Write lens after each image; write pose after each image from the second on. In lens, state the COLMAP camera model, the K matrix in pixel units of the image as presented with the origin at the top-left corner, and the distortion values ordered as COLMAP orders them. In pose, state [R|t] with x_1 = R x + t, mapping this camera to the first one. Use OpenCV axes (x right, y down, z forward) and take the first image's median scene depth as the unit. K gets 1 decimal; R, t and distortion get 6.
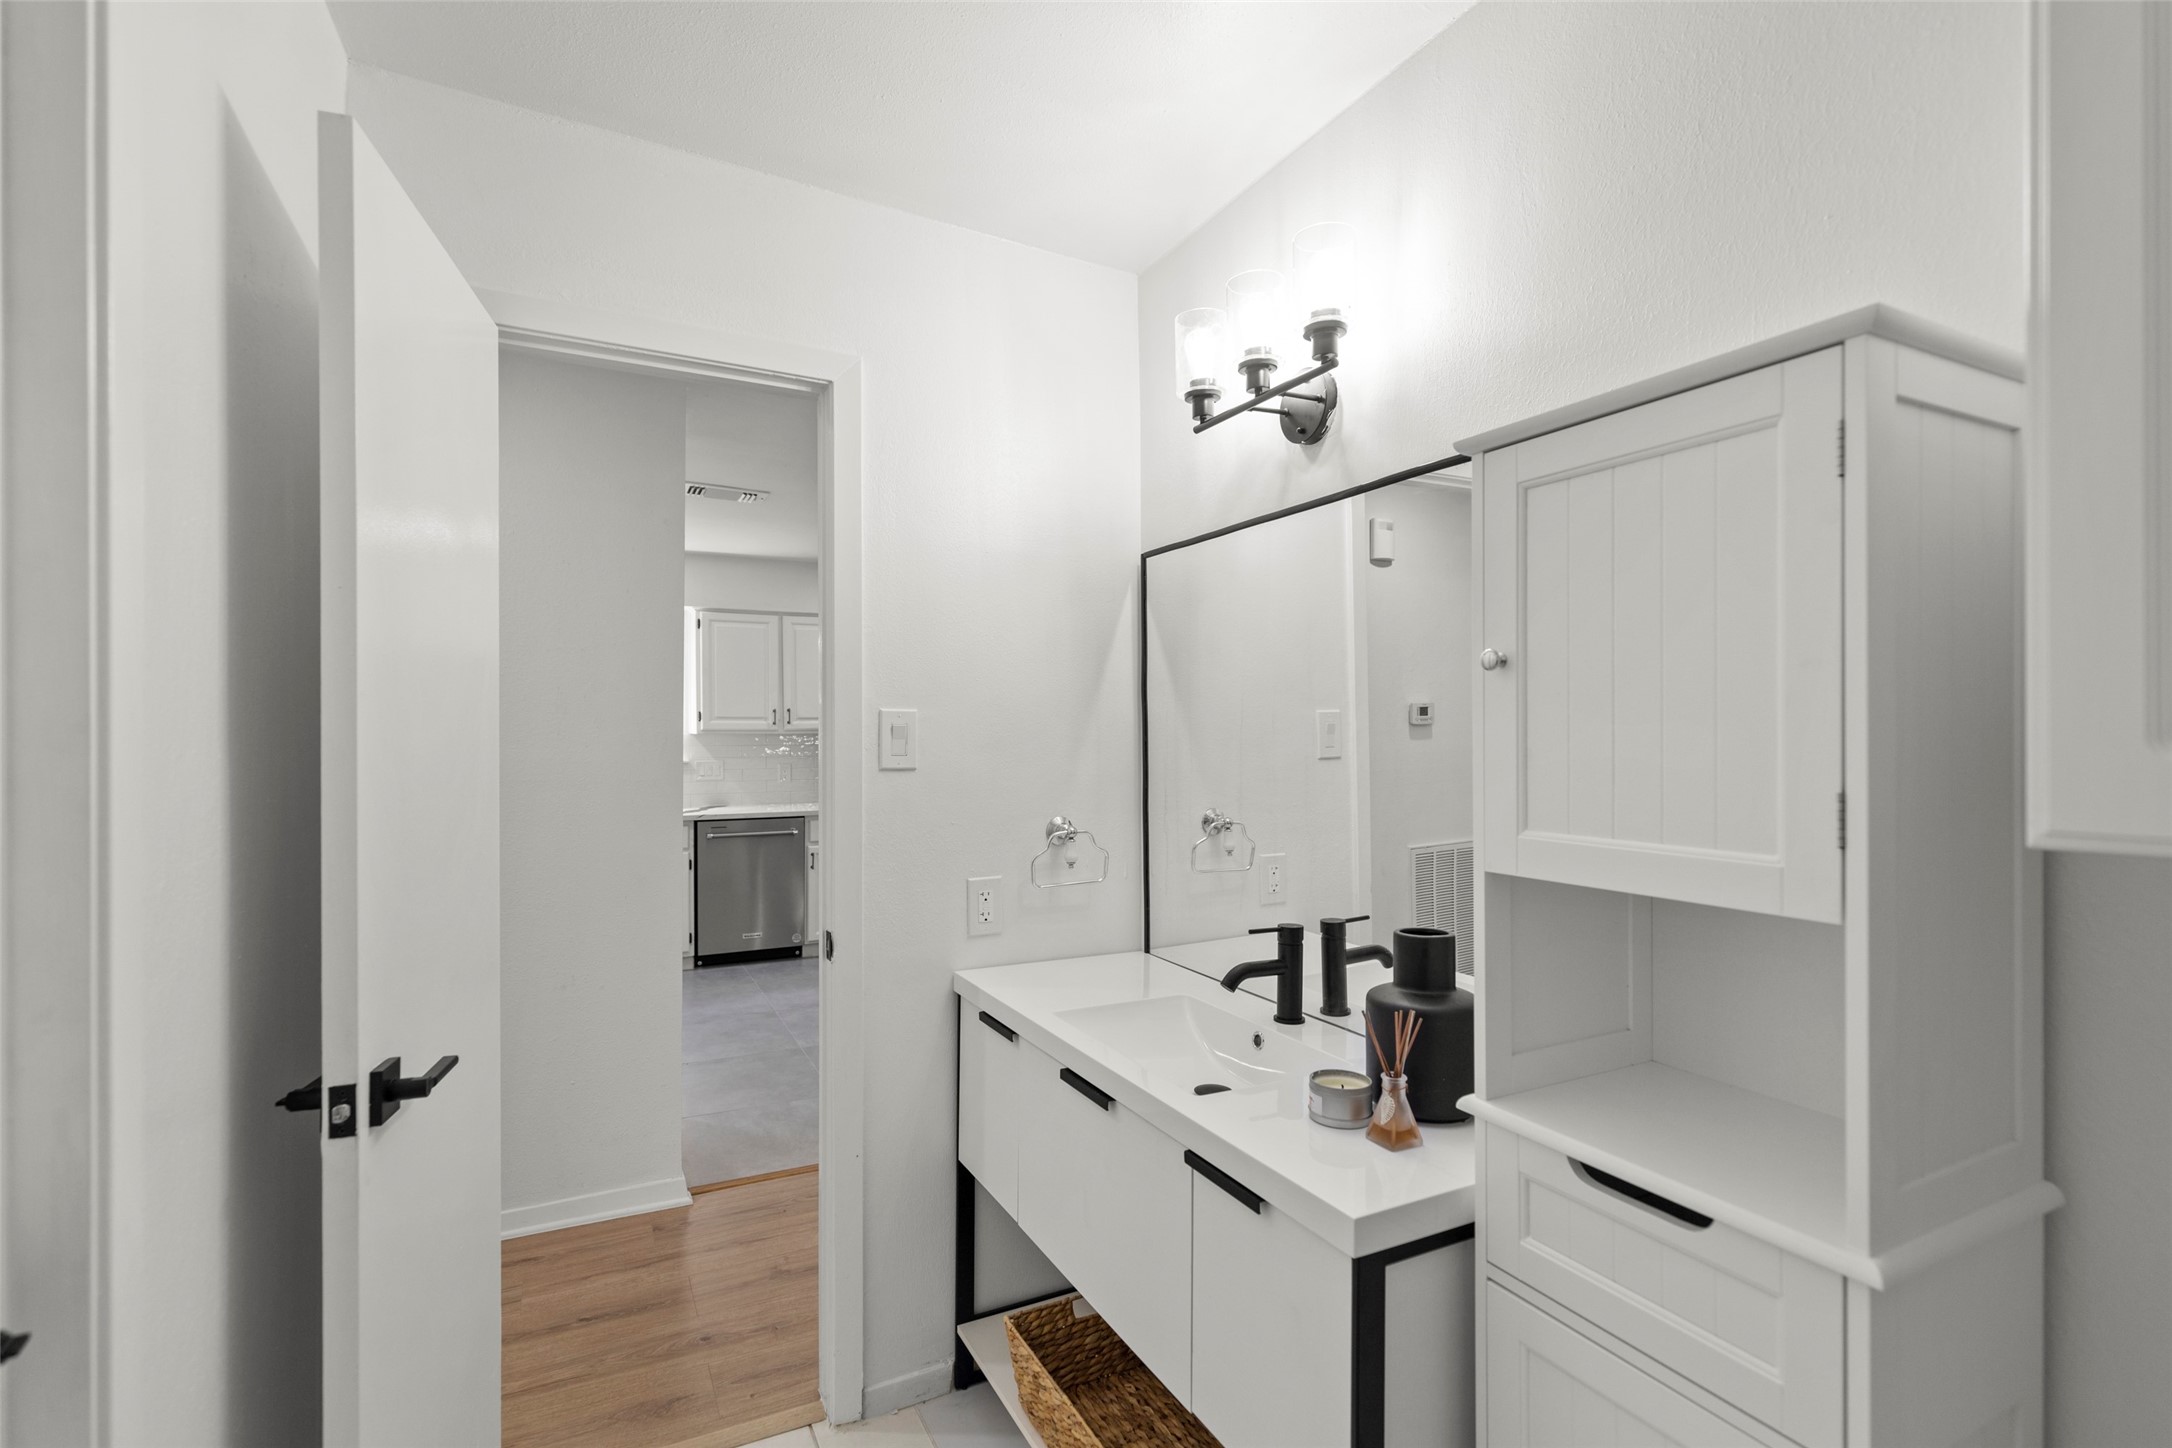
lens RADIAL K [[991.6, 0, 1083.6], [0, 991.6, 731.2], [0, 0, 1]] dist [0.009545, -0.001639]
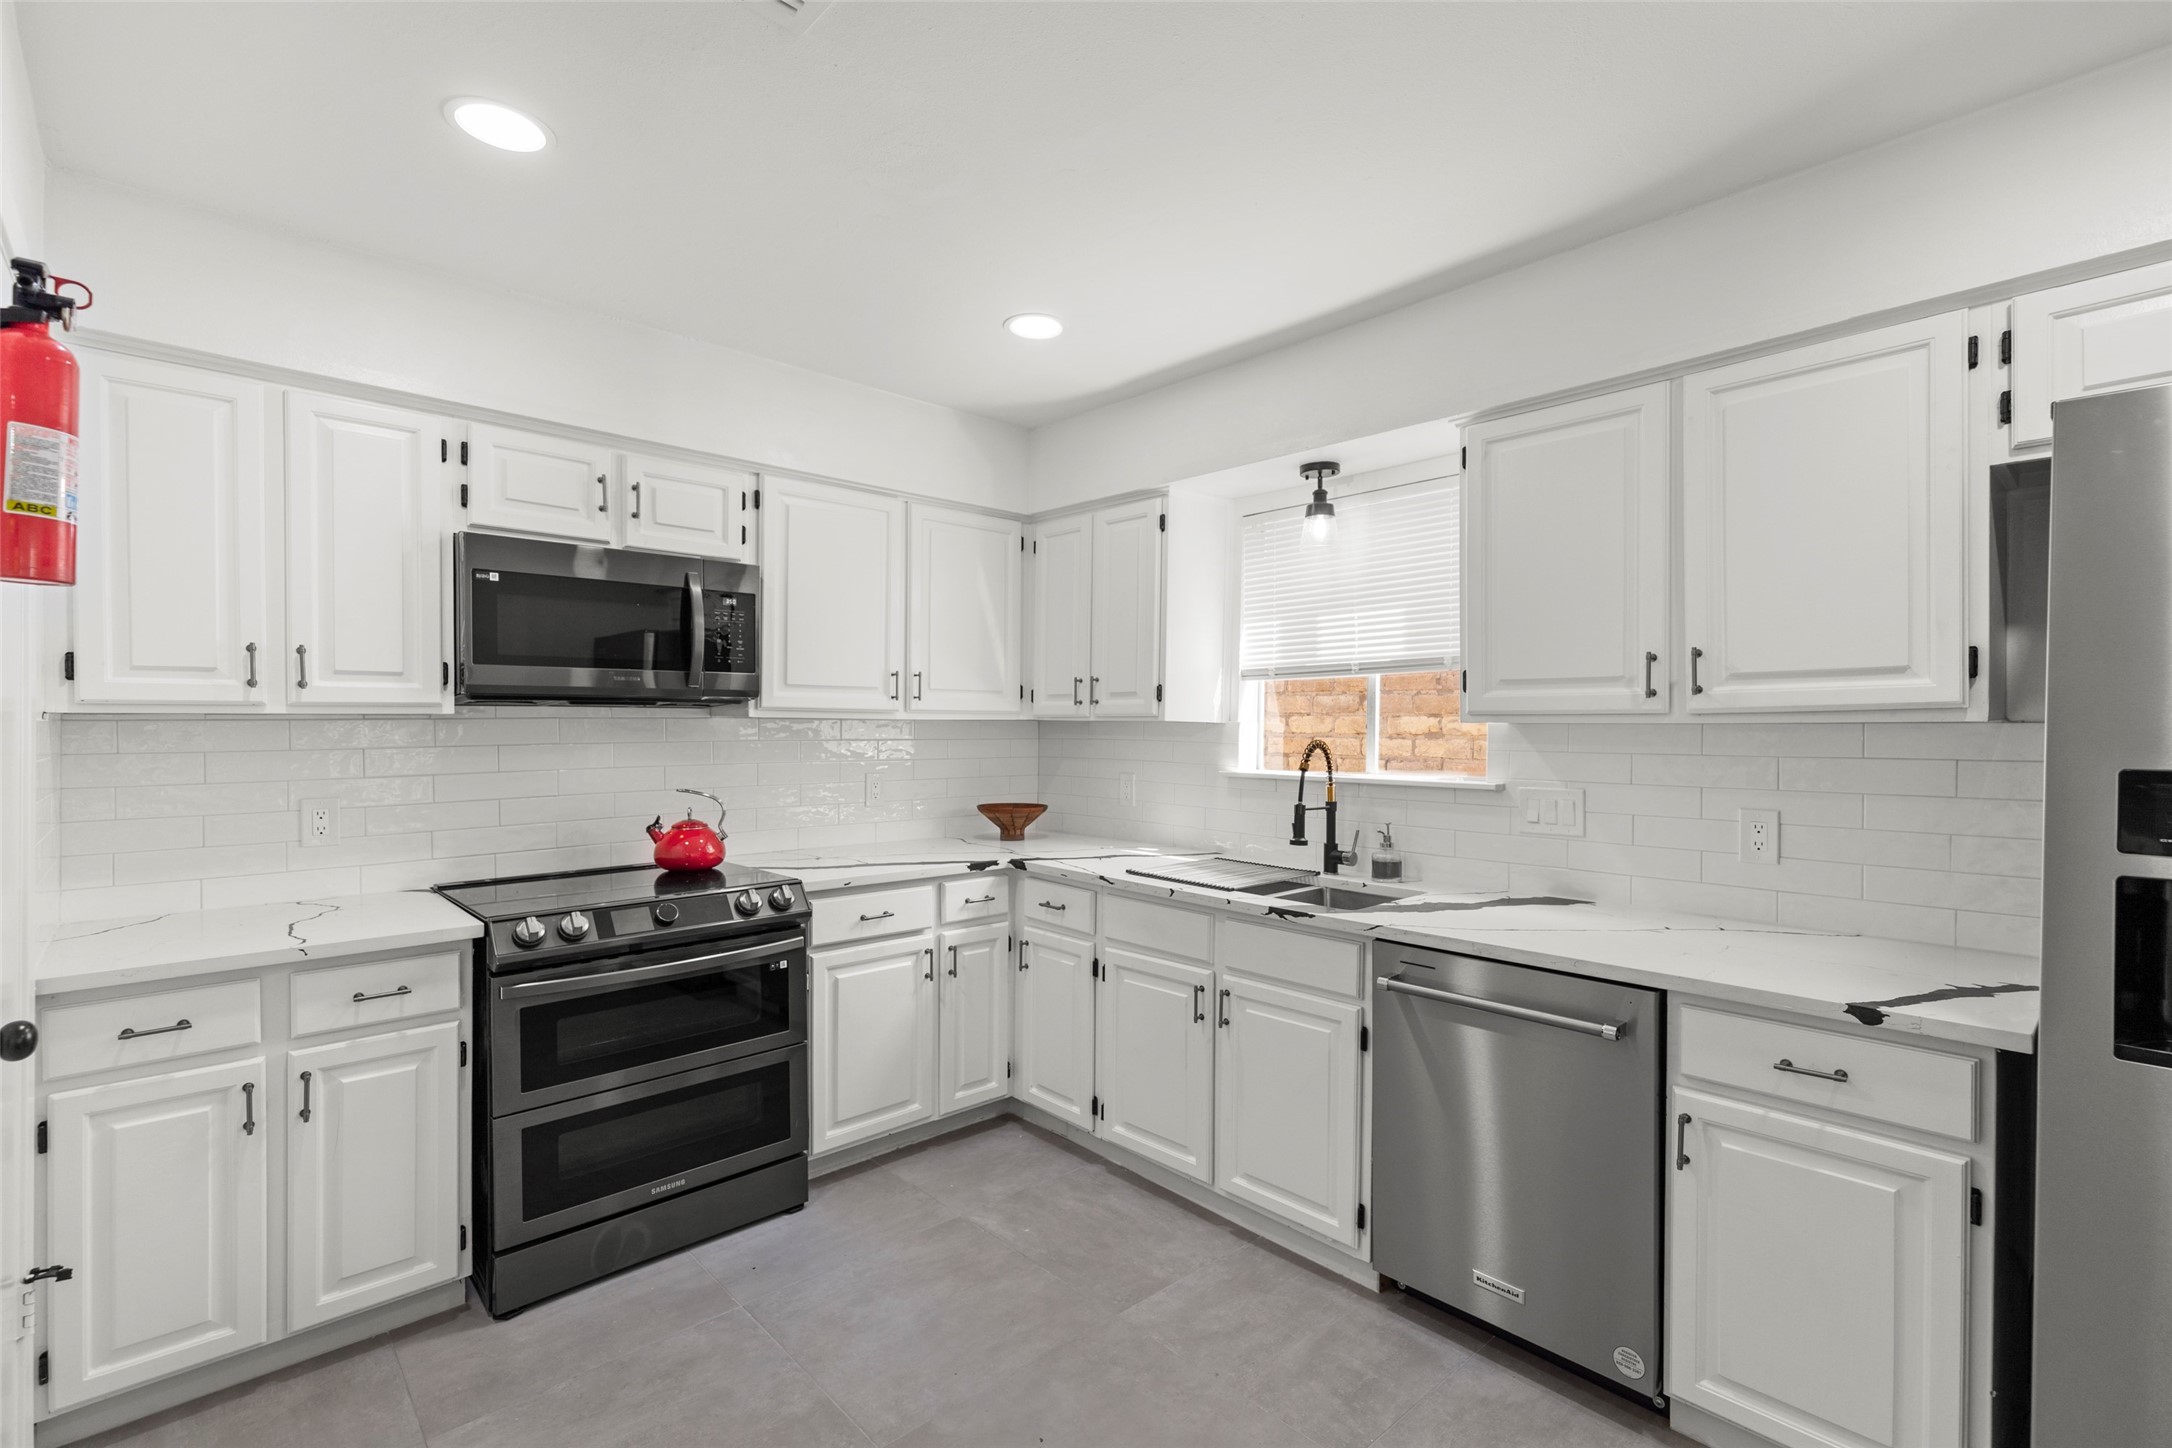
lens RADIAL K [[991.6, 0, 1104.4], [0, 991.6, 729.9], [0, 0, 1]] dist [0.009545, -0.001639]
pose [[0.278090, 0.010452, -0.960498, -0.029089], [0.001874, 0.999933, 0.011424, 0.000607], [0.960553, -0.004977, 0.278052, 0.719262]]
